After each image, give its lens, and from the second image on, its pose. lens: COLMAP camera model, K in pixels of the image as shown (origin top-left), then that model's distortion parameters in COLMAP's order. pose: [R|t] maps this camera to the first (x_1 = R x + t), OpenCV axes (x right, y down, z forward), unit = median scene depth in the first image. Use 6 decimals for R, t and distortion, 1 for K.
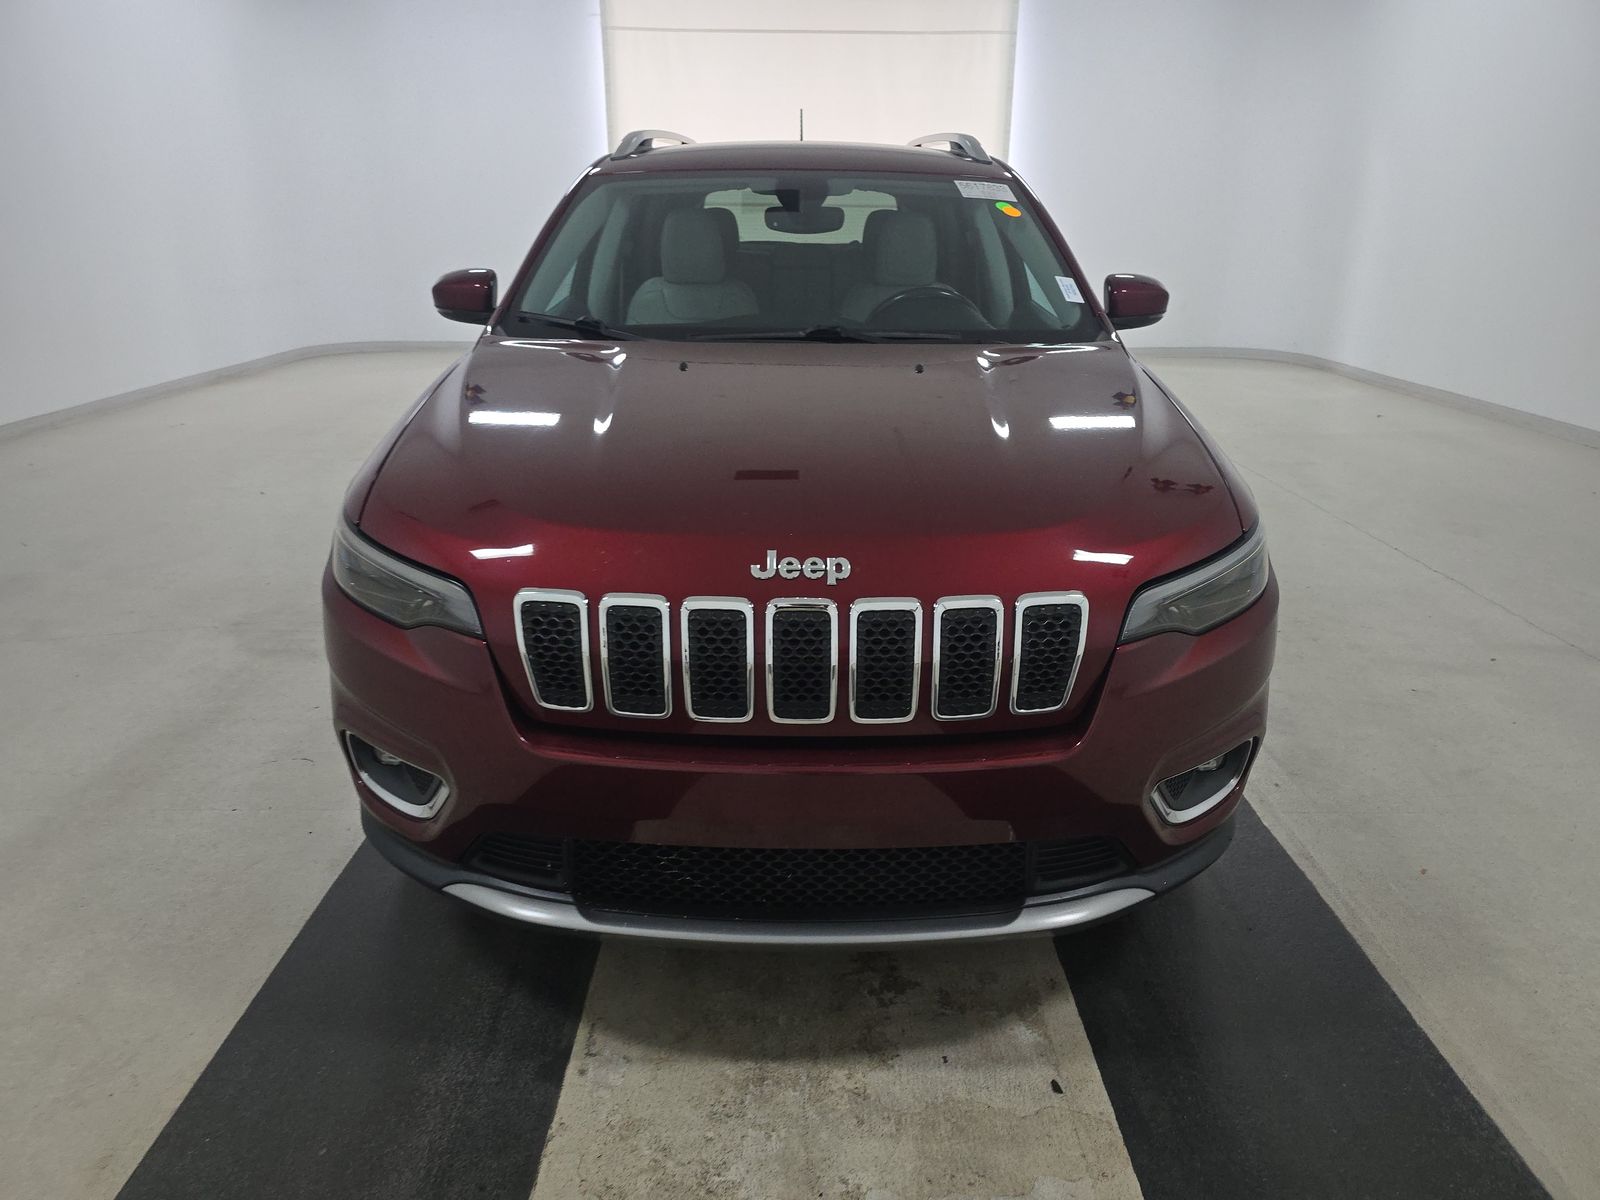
lens RADIAL K [[1056.7, 0, 804.8], [0, 1056.7, 609.6], [0, 0, 1]] dist [0.002286, -0.000422]
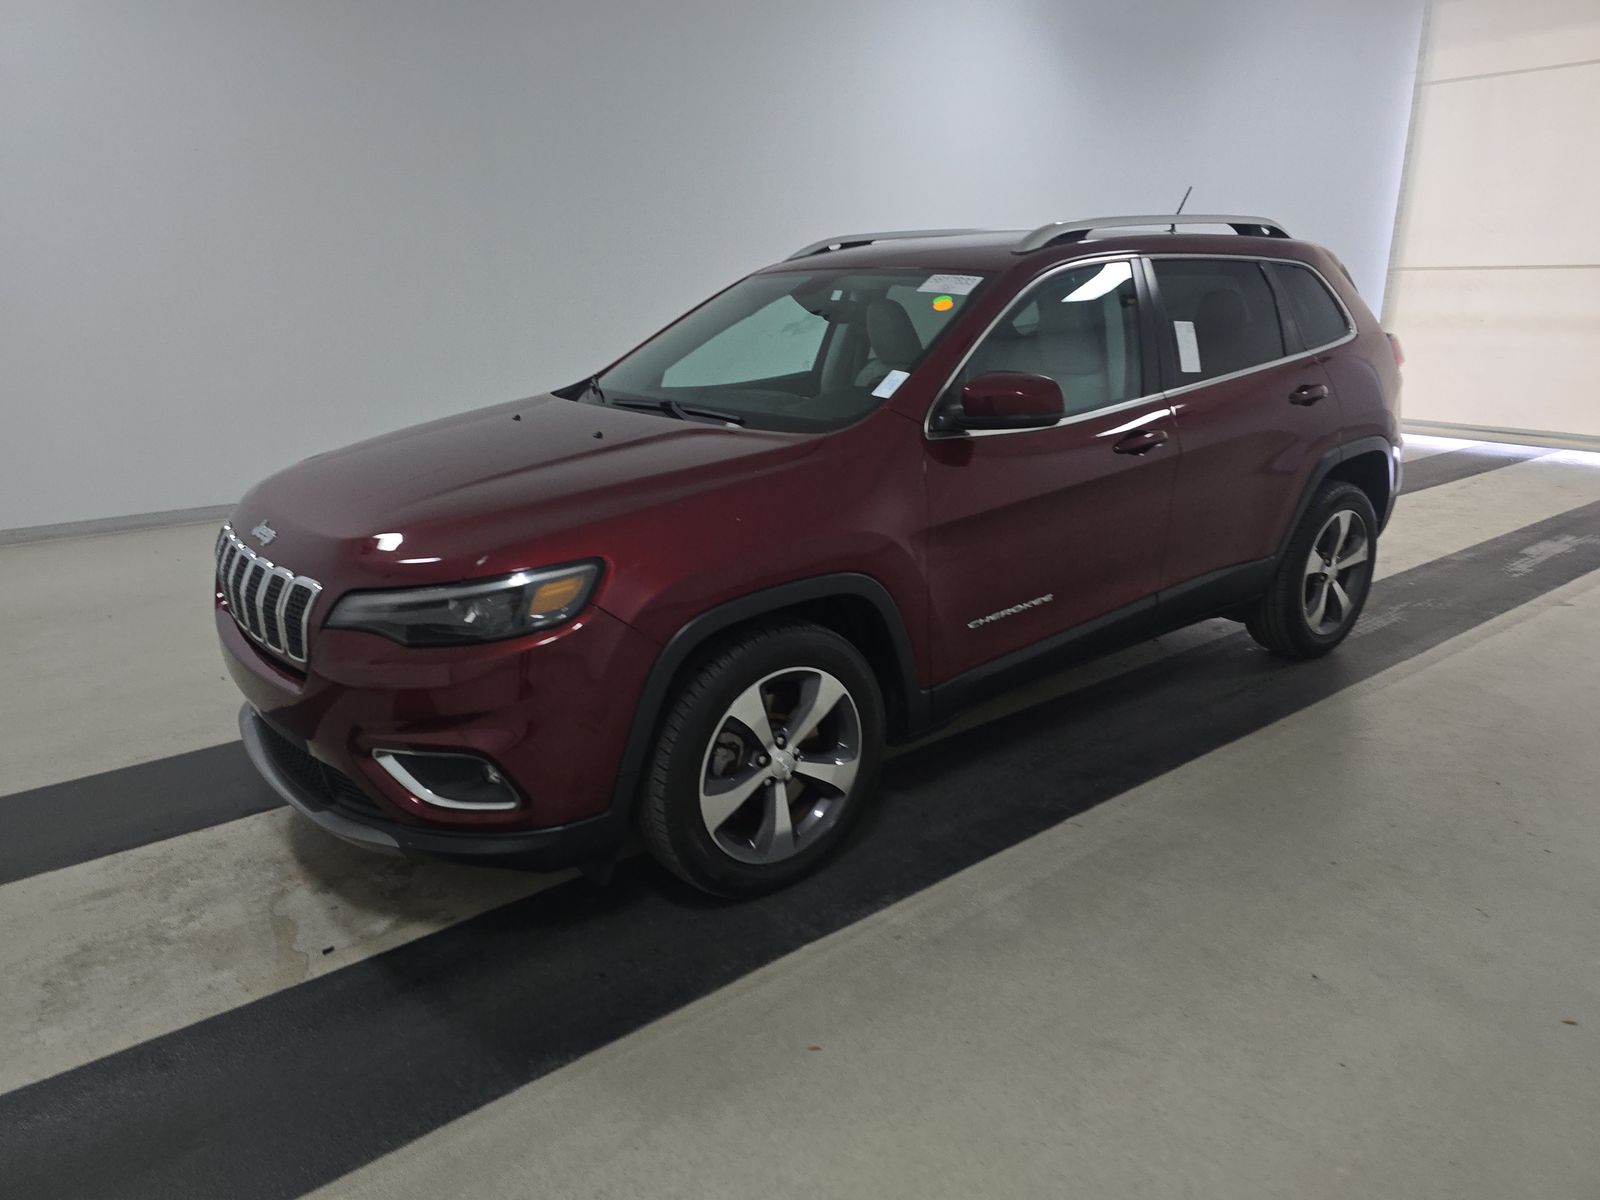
lens RADIAL K [[1056.7, 0, 804.8], [0, 1056.7, 609.6], [0, 0, 1]] dist [0.002286, -0.000422]
pose [[0.635448, 0.211842, -0.742515, 0.977122], [-0.254886, 0.965274, 0.057263, -0.127149], [0.728861, 0.152869, 0.667377, 0.304259]]
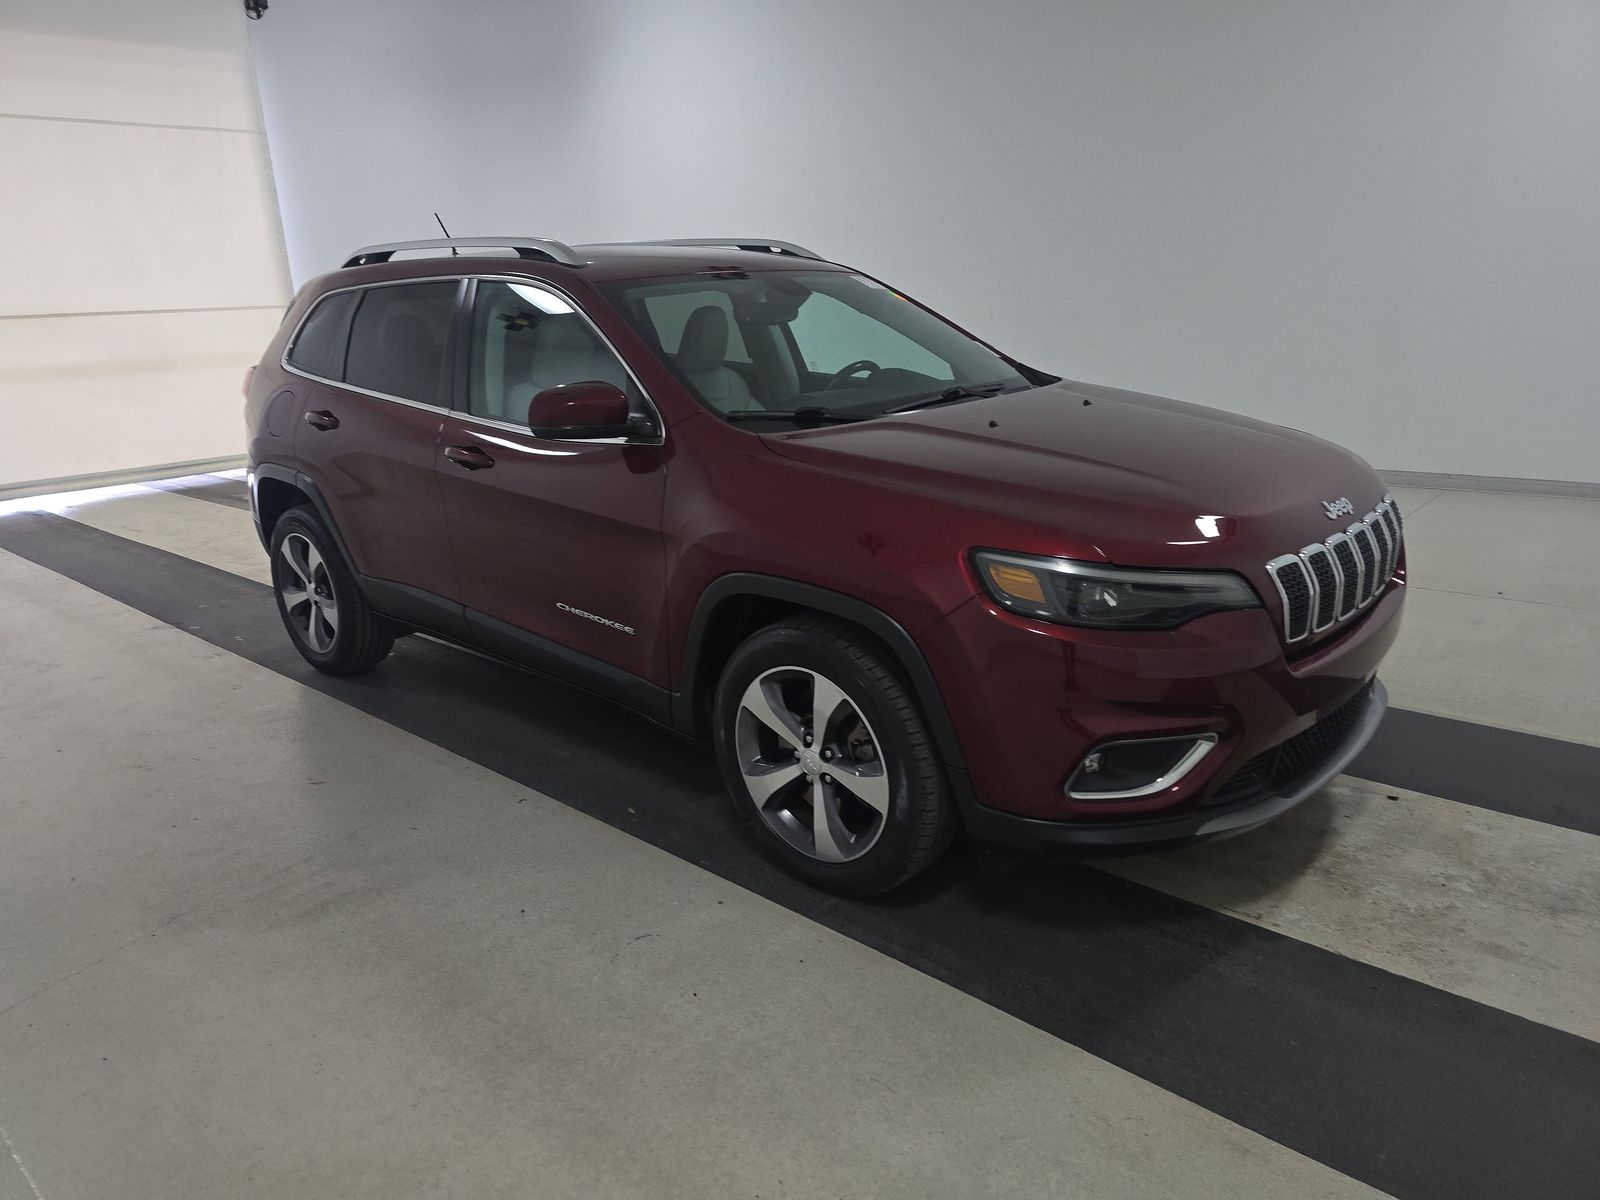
lens RADIAL K [[1072.2, 0, 800.0], [0, 1072.2, 600.0], [0, 0, 1]] dist [0.002938, -0.002598]
pose [[0.672143, -0.247102, 0.697971, -0.943343], [0.310128, 0.949949, 0.037657, -0.121668], [-0.672342, 0.191150, 0.715135, 0.233416]]
